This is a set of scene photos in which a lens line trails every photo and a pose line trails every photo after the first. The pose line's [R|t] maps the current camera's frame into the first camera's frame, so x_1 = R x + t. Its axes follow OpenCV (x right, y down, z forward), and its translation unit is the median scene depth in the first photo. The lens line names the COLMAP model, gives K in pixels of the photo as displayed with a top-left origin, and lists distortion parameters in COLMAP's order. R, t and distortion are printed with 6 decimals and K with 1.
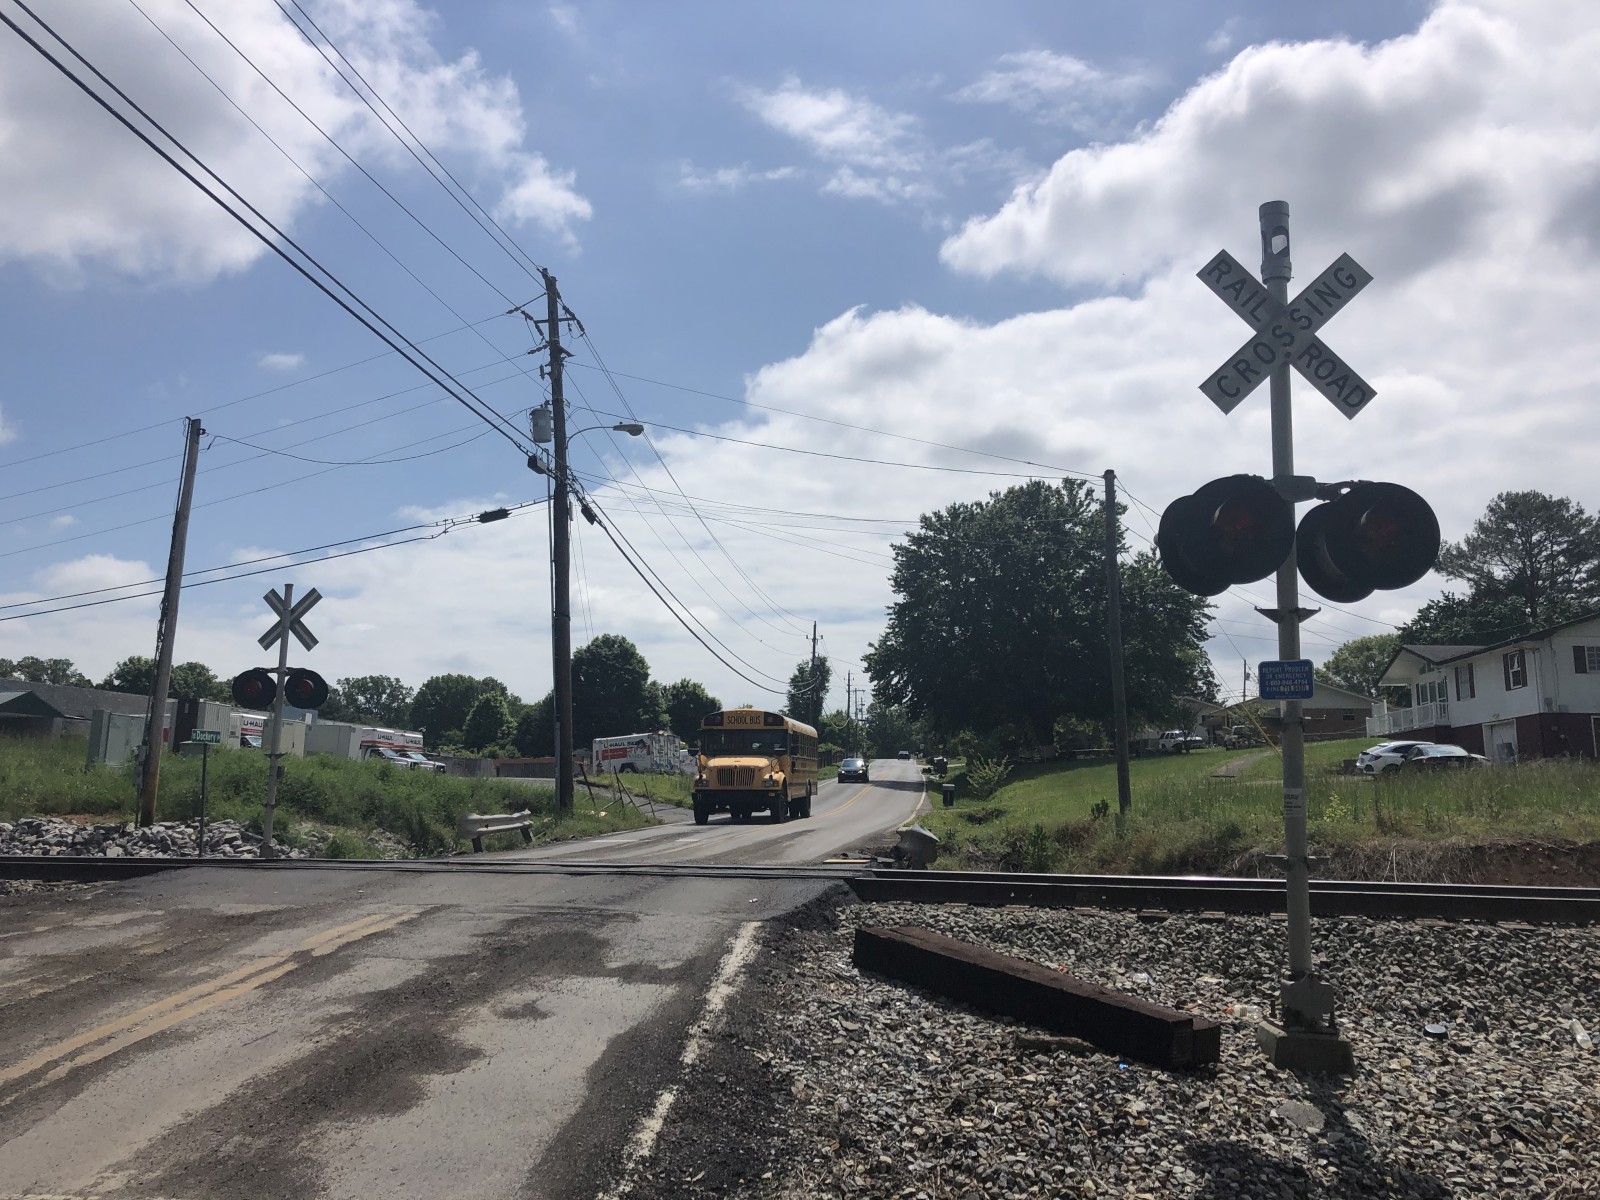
lens RADIAL K [[1295.9, 0, 808.6], [0, 1295.9, 565.4], [0, 0, 1]] dist [0.039996, -0.047915]
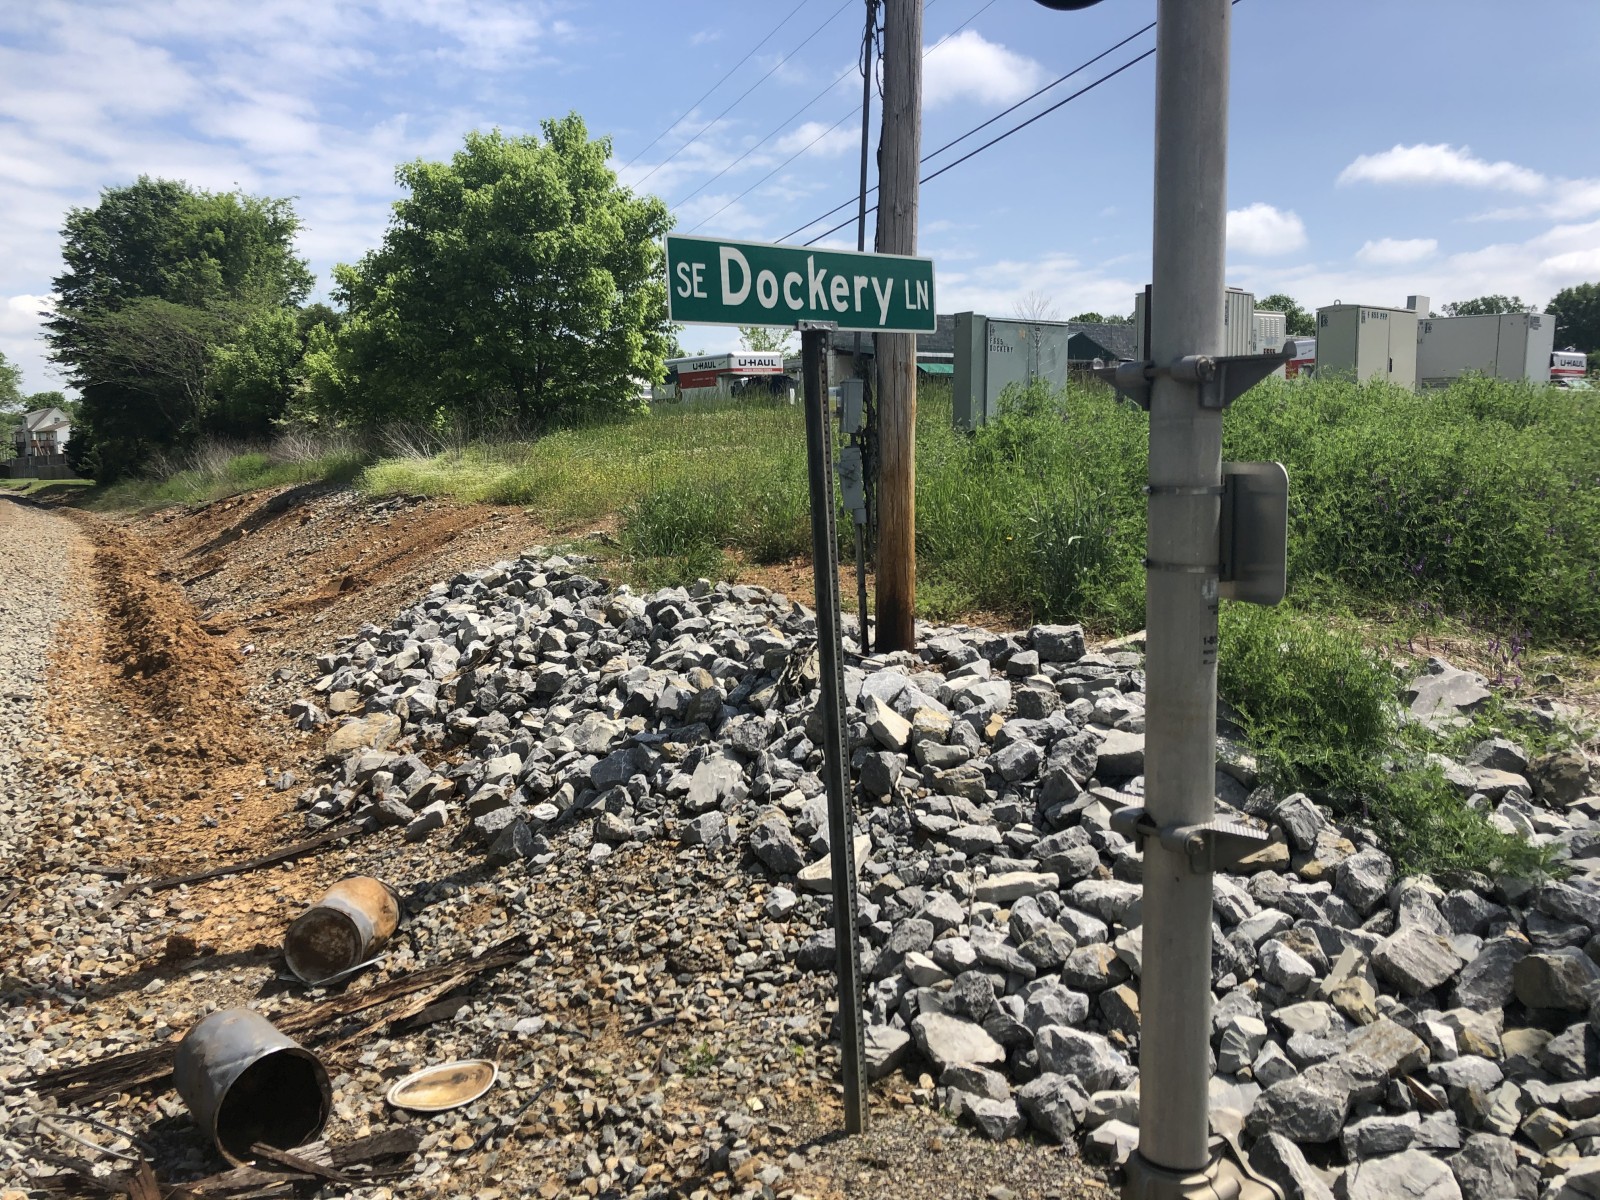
lens RADIAL K [[1295.9, 0, 801.6], [0, 1295.9, 580.0], [0, 0, 1]] dist [0.039996, -0.047915]
pose [[0.697056, 0.048956, -0.715343, -0.270855], [0.154919, 0.963819, 0.216919, 0.101838], [0.700081, -0.262025, 0.664251, 0.689264]]
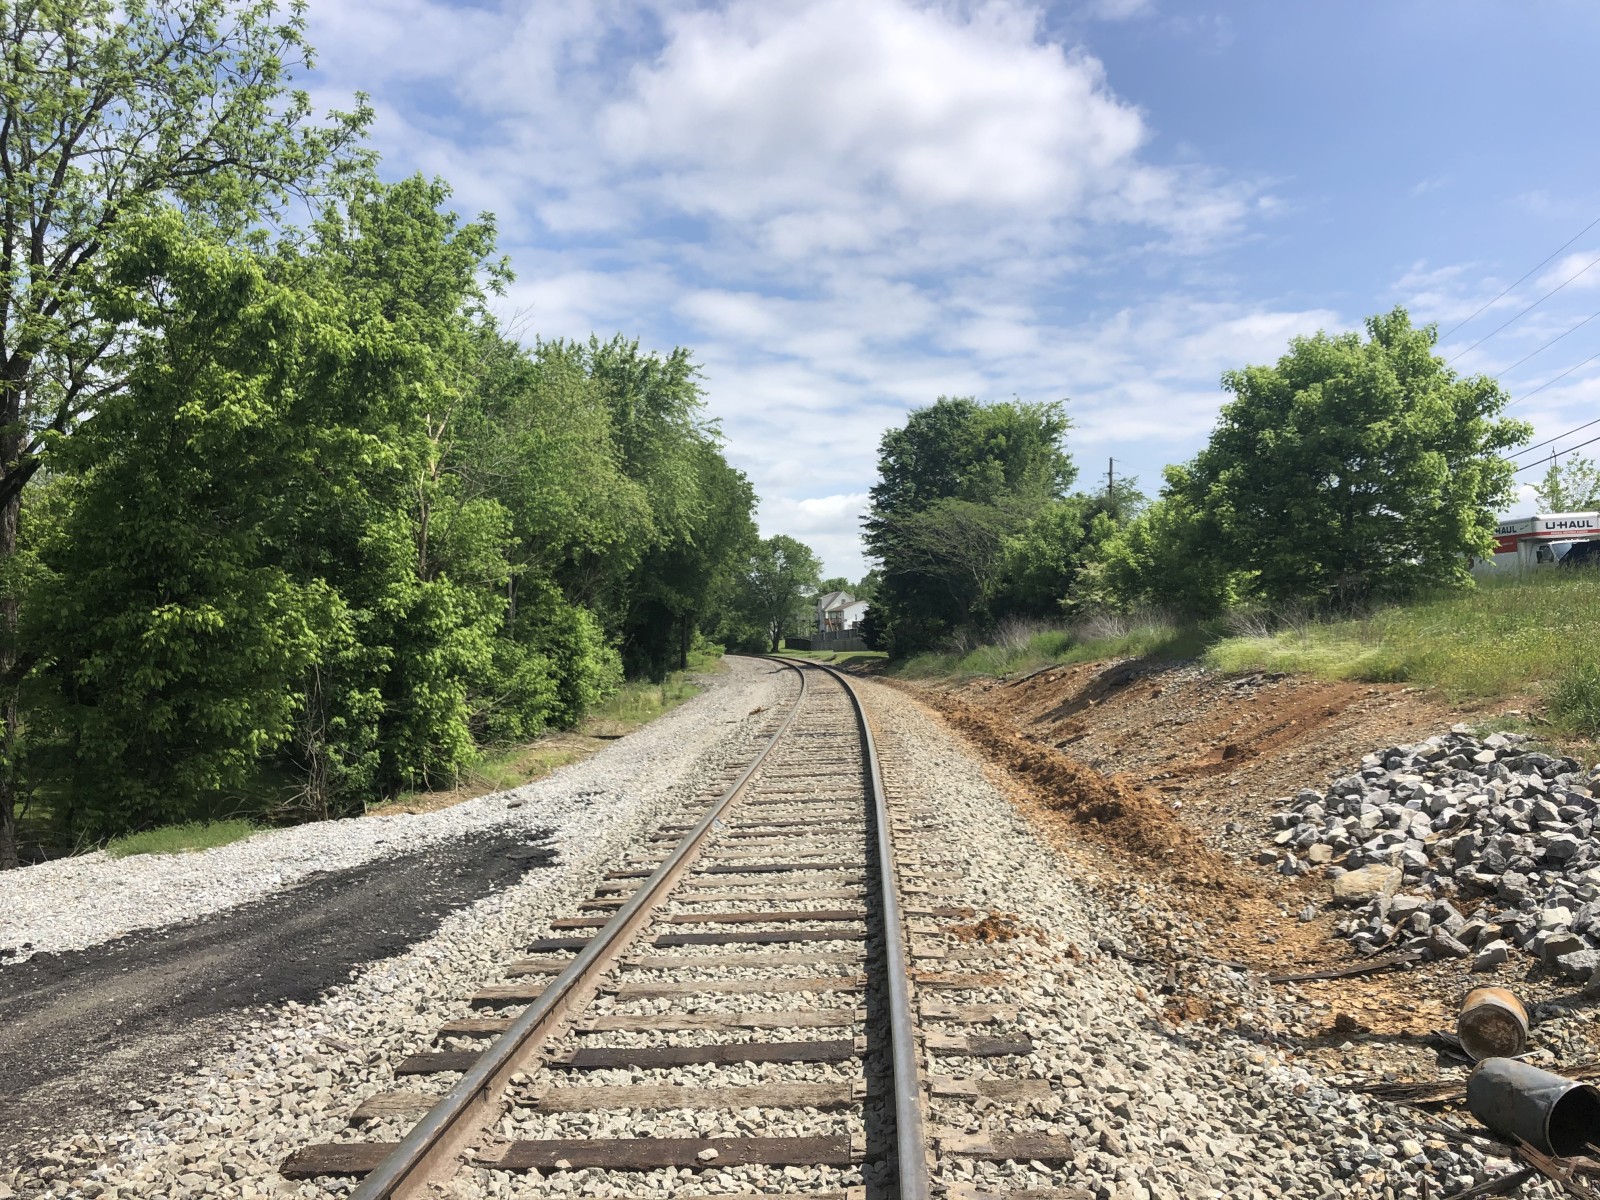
lens RADIAL K [[1295.9, 0, 801.3], [0, 1295.9, 602.6], [0, 0, 1]] dist [0.039996, -0.047915]
pose [[0.239092, -0.043477, -0.970023, -0.244134], [0.207786, 0.978146, 0.007375, 0.077083], [0.948504, -0.203321, 0.242901, 0.592789]]
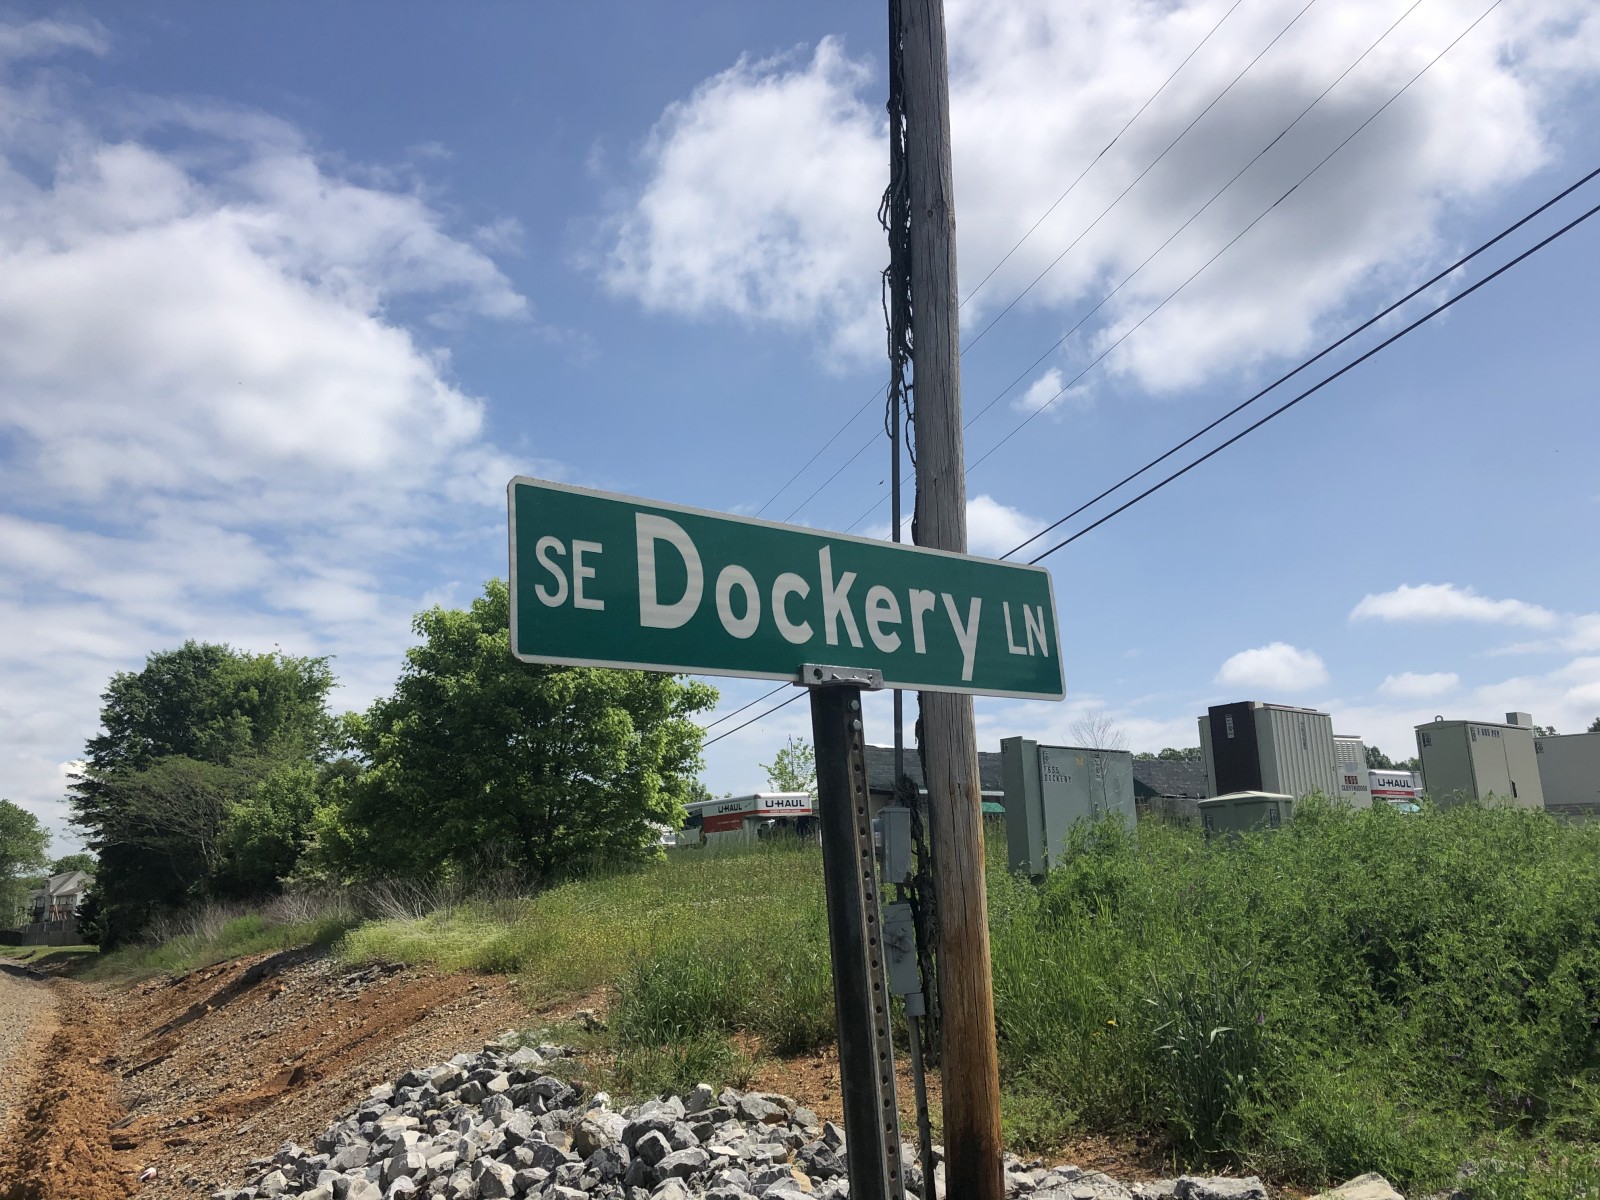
lens RADIAL K [[1295.9, 0, 787.4], [0, 1295.9, 590.7], [0, 0, 1]] dist [0.039996, -0.047915]
pose [[0.670072, -0.204987, -0.713431, -0.315365], [0.178206, 0.977430, -0.113465, 0.107971], [0.720587, -0.051108, 0.691478, 0.733543]]
